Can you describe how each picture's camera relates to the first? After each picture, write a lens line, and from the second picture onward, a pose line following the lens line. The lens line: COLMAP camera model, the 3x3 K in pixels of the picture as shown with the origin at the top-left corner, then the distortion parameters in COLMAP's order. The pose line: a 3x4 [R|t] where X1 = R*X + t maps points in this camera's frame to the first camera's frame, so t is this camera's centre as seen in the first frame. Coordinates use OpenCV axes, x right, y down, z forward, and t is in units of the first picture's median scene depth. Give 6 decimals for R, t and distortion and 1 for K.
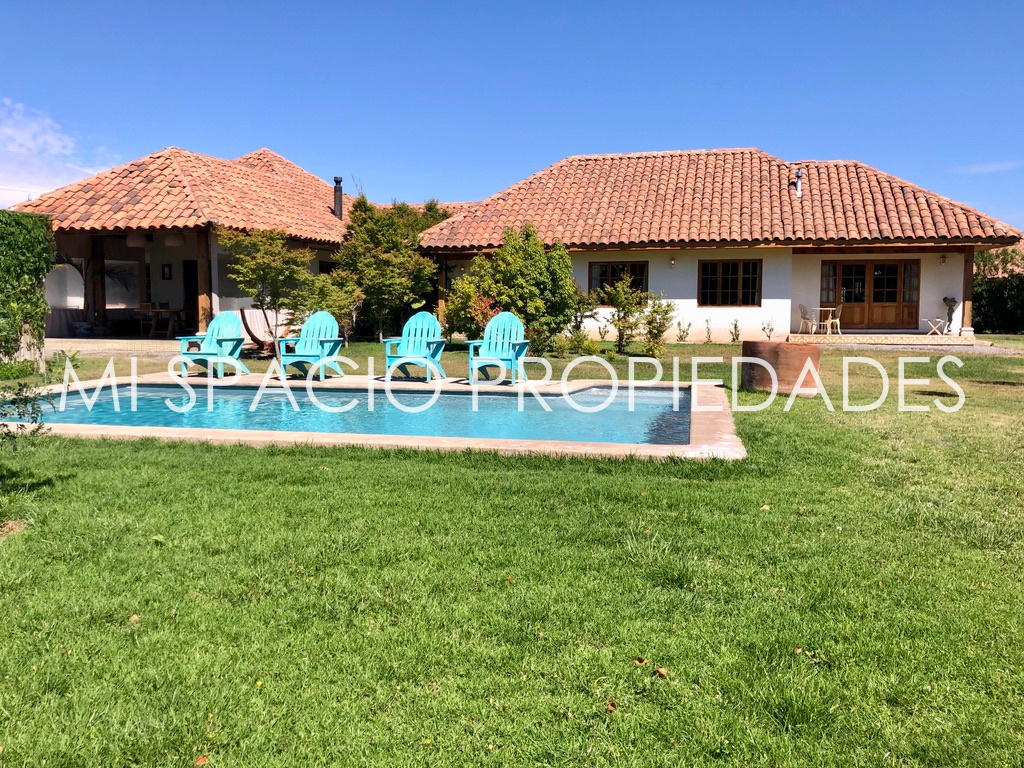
lens RADIAL K [[856.2, 0, 552.2], [0, 856.2, 377.2], [0, 0, 1]] dist [0.016764, -0.045747]
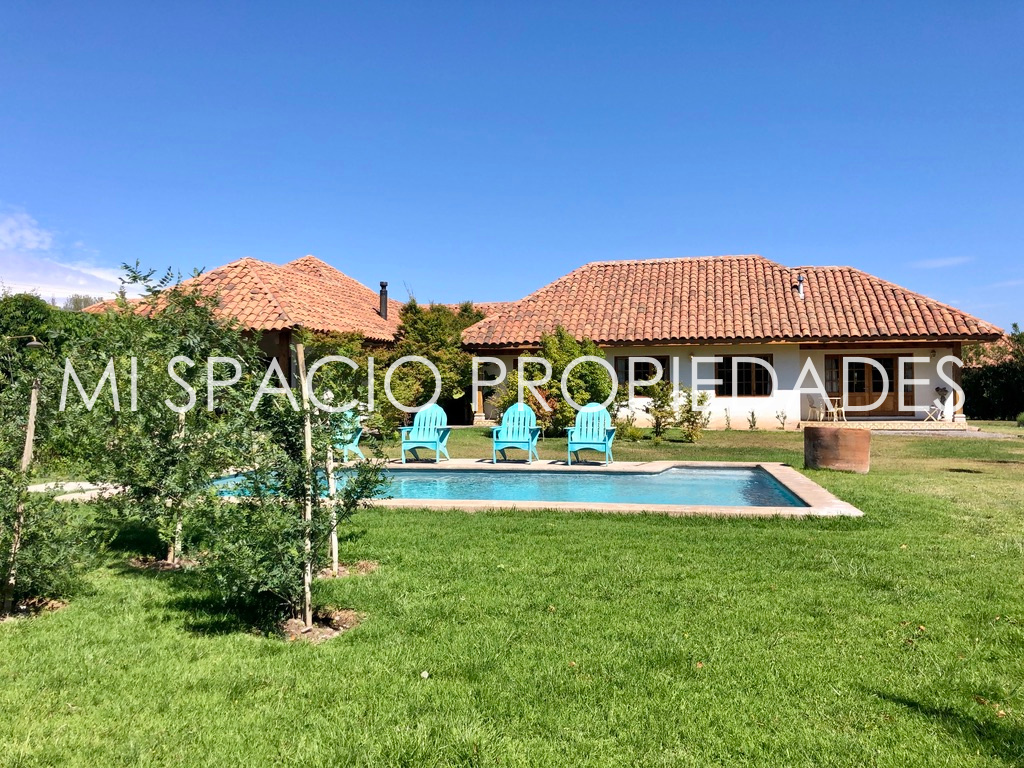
lens RADIAL K [[856.2, 0, 513.7], [0, 856.2, 387.0], [0, 0, 1]] dist [0.016764, -0.045747]
pose [[0.999929, -0.004763, 0.010947, -0.104607], [0.005731, 0.995915, -0.090117, 0.003894], [-0.010473, 0.090173, 0.995871, -0.106025]]
